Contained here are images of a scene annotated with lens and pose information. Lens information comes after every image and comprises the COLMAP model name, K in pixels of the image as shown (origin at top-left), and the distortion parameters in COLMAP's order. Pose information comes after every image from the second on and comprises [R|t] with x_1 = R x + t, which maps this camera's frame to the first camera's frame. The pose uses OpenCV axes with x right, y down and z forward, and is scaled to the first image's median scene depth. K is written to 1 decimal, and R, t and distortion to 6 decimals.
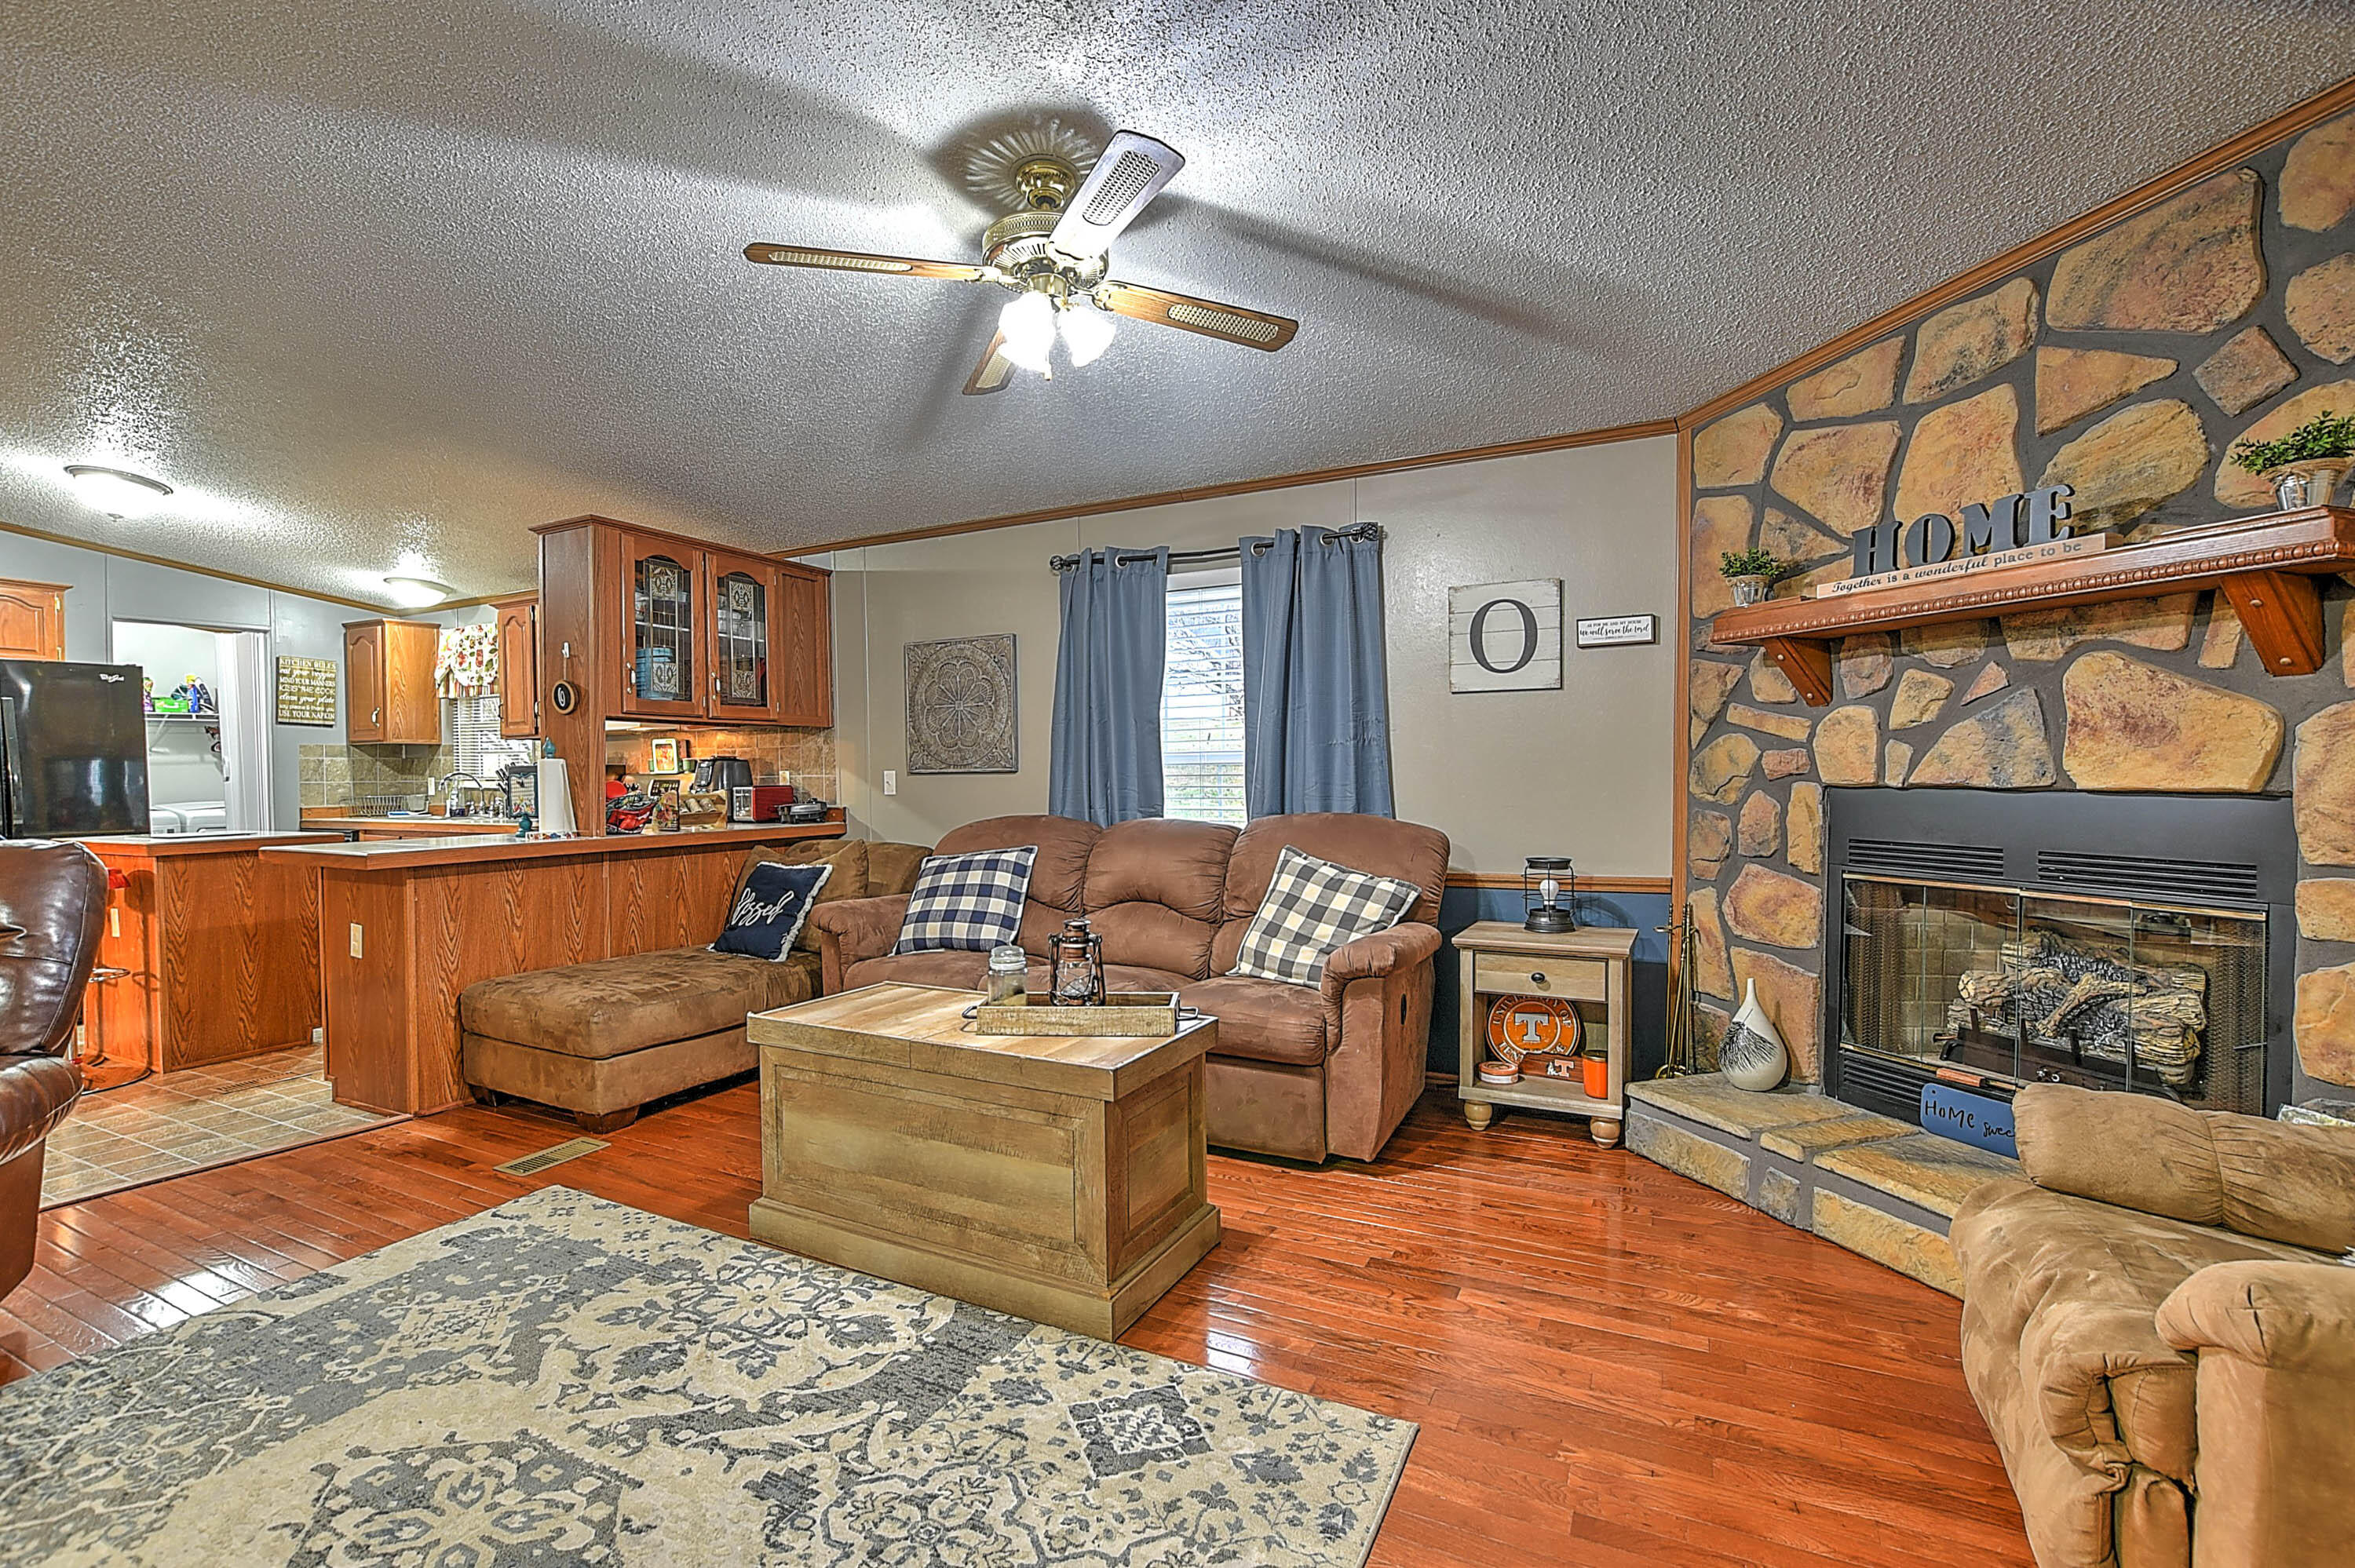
lens RADIAL K [[1044.0, 0, 1161.7], [0, 1044.0, 790.4], [0, 0, 1]] dist [-0.024631, 0.005813]
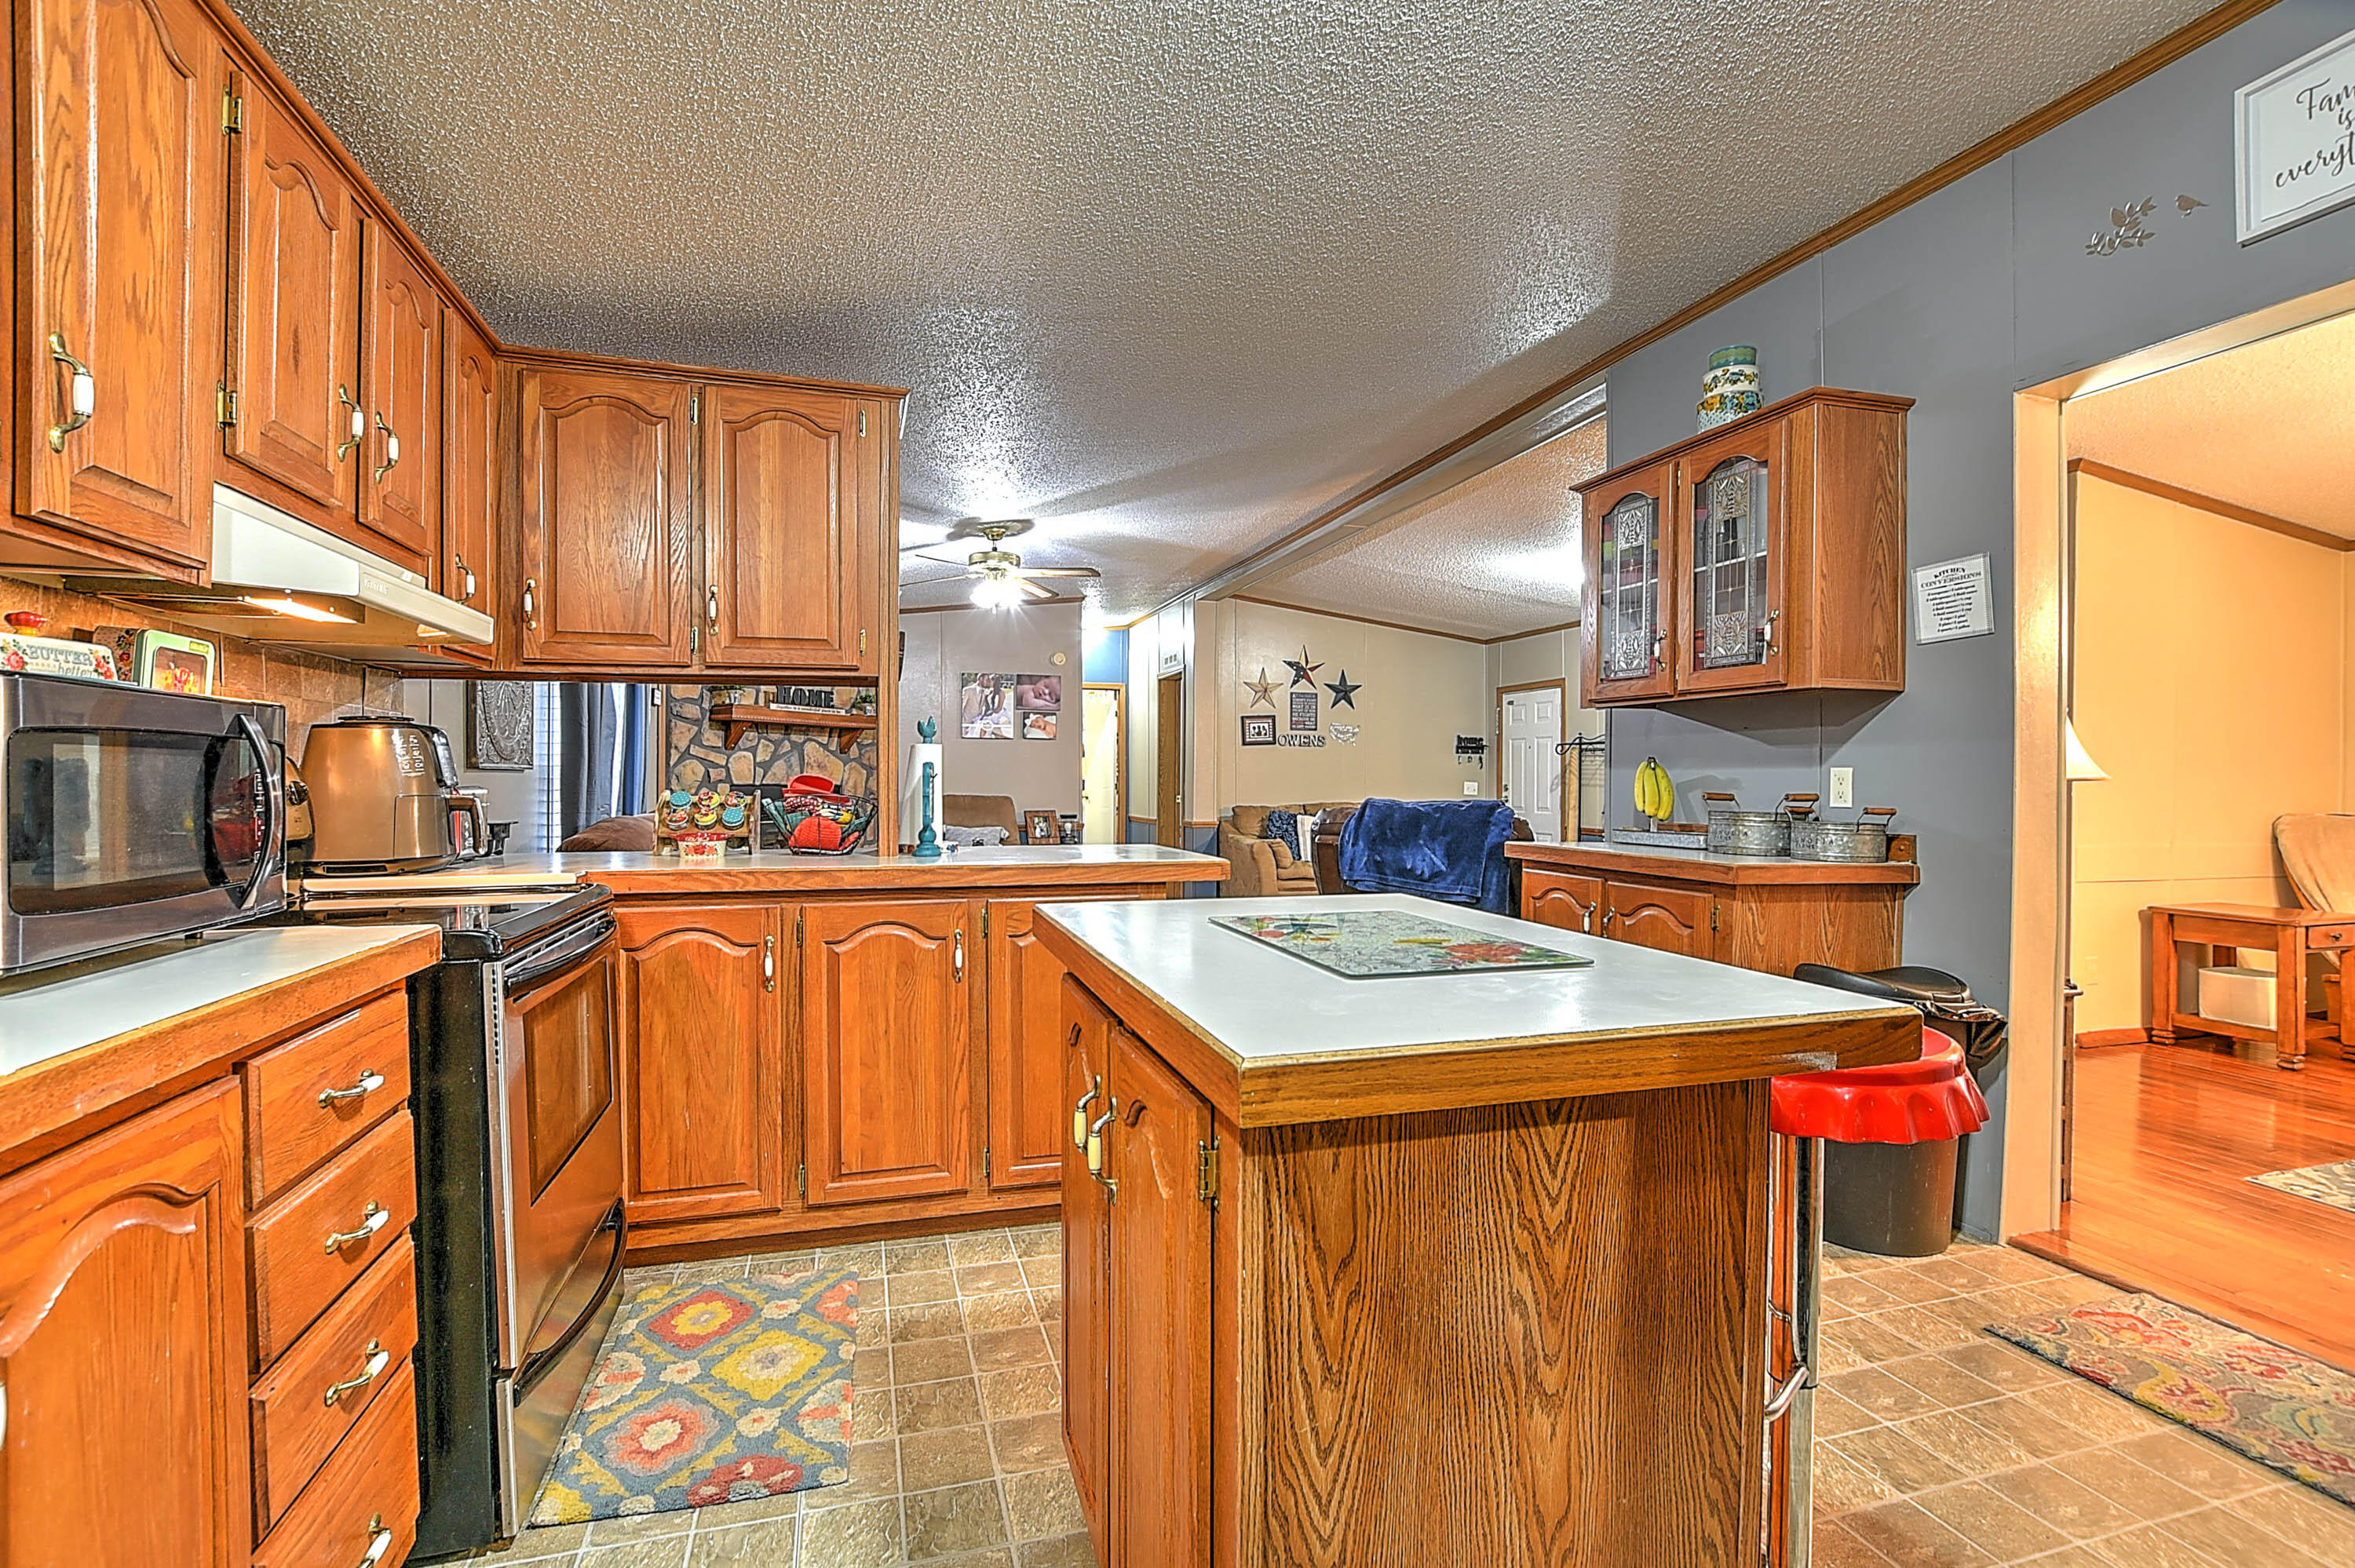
lens RADIAL K [[1050.8, 0, 1155.8], [0, 1050.8, 779.9], [0, 0, 1]] dist [-0.026190, 0.006580]
pose [[-0.682182, 0.009517, 0.731120, -1.939259], [0.017450, 0.999842, 0.003267, -0.007987], [-0.730974, 0.014987, -0.682241, 2.165673]]
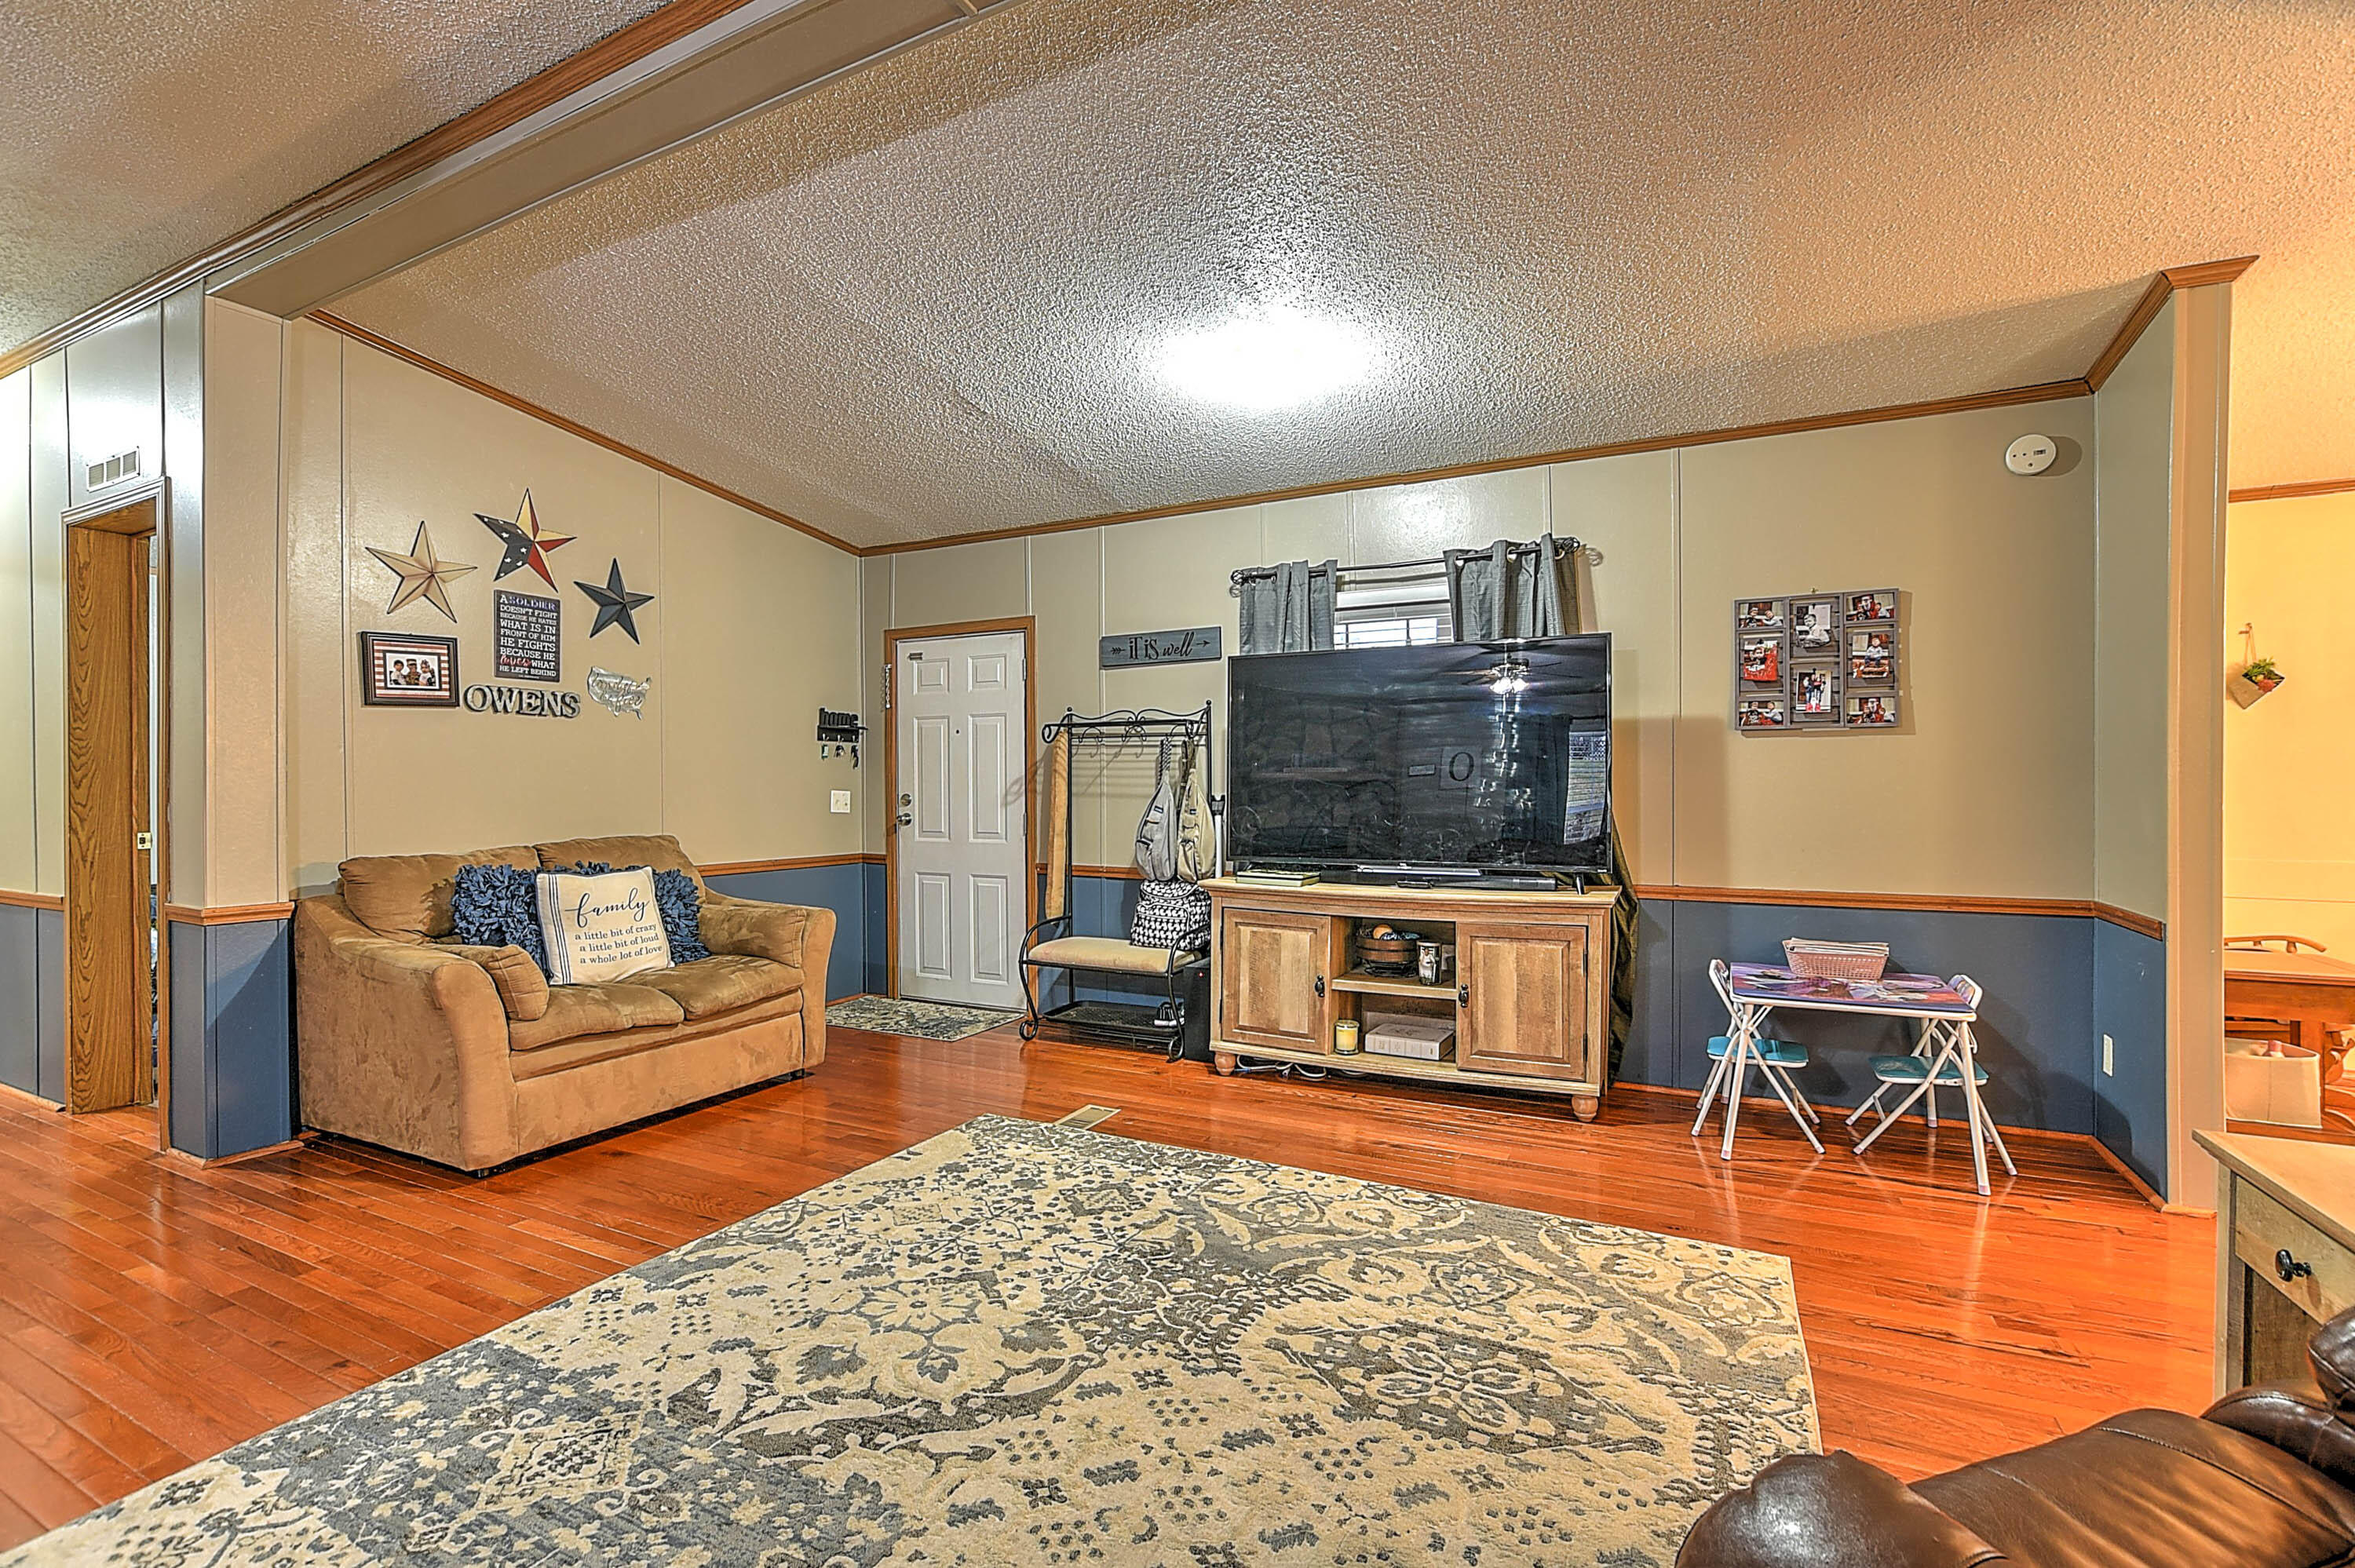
lens RADIAL K [[1044.0, 0, 1161.7], [0, 1044.0, 790.4], [0, 0, 1]] dist [-0.024631, 0.005813]
pose [[-0.999857, 0.014976, 0.007809, -0.658760], [0.015153, 0.999617, 0.023142, -0.009176], [-0.007460, 0.023257, -0.999702, 0.941099]]
